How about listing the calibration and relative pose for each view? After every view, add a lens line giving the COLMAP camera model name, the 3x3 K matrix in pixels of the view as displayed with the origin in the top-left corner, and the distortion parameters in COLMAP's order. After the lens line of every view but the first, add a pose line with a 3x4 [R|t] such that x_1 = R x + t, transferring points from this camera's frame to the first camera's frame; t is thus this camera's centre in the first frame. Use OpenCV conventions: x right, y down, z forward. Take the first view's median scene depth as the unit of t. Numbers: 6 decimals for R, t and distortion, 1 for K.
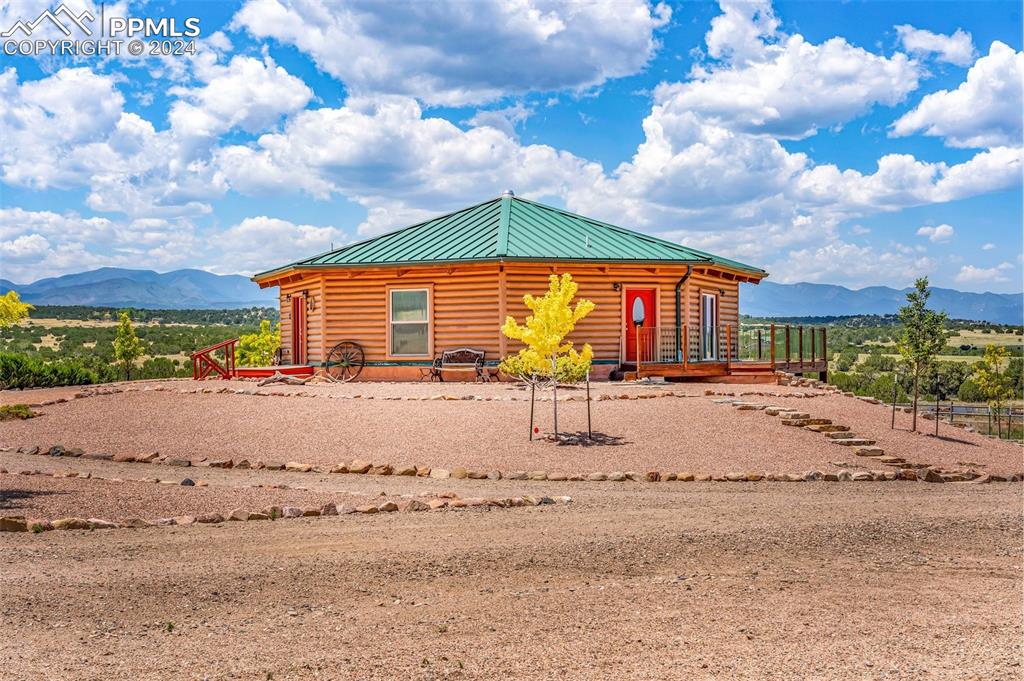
lens RADIAL K [[1327.4, 0, 512.0], [0, 1327.4, 340.5], [0, 0, 1]] dist [-0.007064, 0.025245]
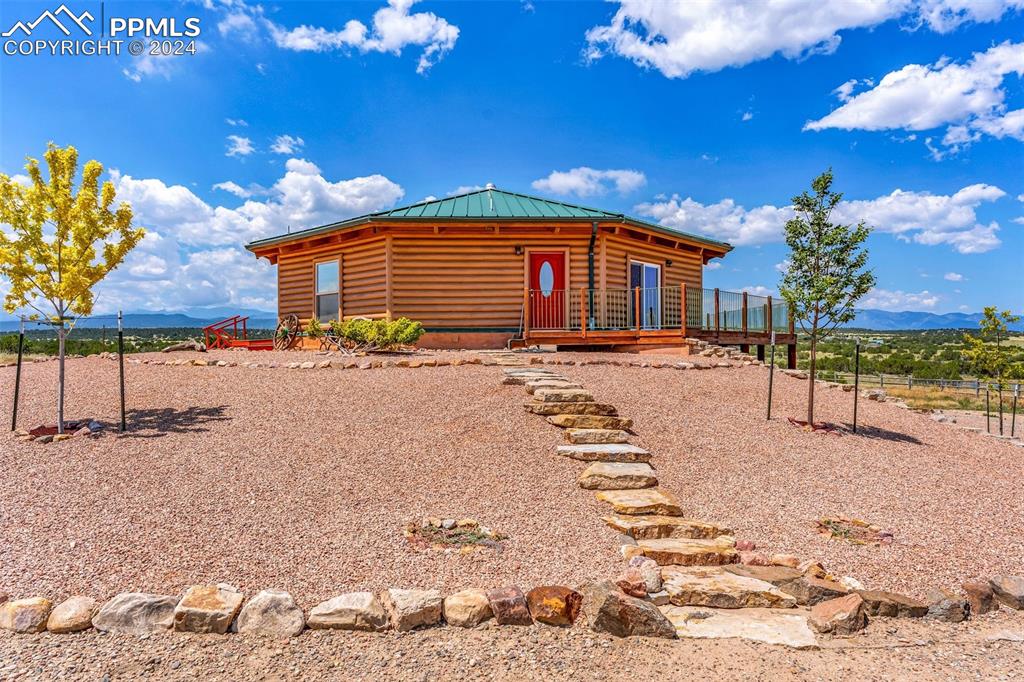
lens RADIAL K [[659.8, 0, 512.0], [0, 659.8, 341.0], [0, 0, 1]] dist [0.001137, 0.002154]
pose [[0.949262, -0.000966, -0.314485, 0.217581], [0.000042, 0.999996, -0.002948, 0.024971], [0.314487, 0.002785, 0.949258, 0.541565]]
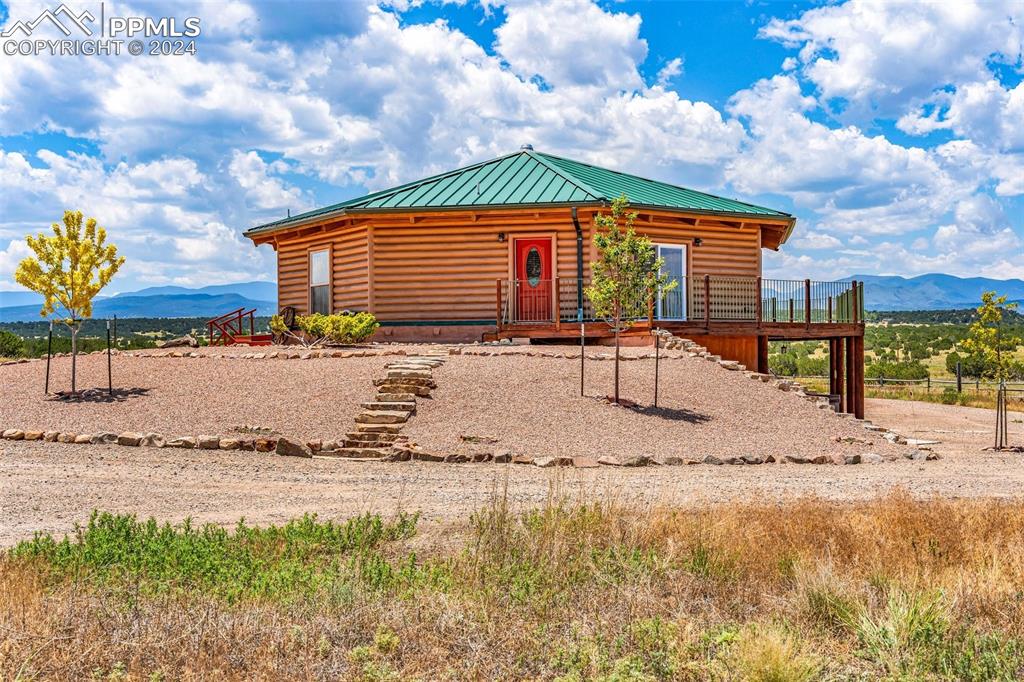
lens RADIAL K [[1205.3, 0, 512.0], [0, 1205.3, 341.0], [0, 0, 1]] dist [0.063385, -0.030379]
pose [[0.847627, -0.004565, -0.530573, 0.499550], [0.005561, 0.999984, 0.000280, 0.027838], [0.530563, -0.003187, 0.847639, 0.316254]]
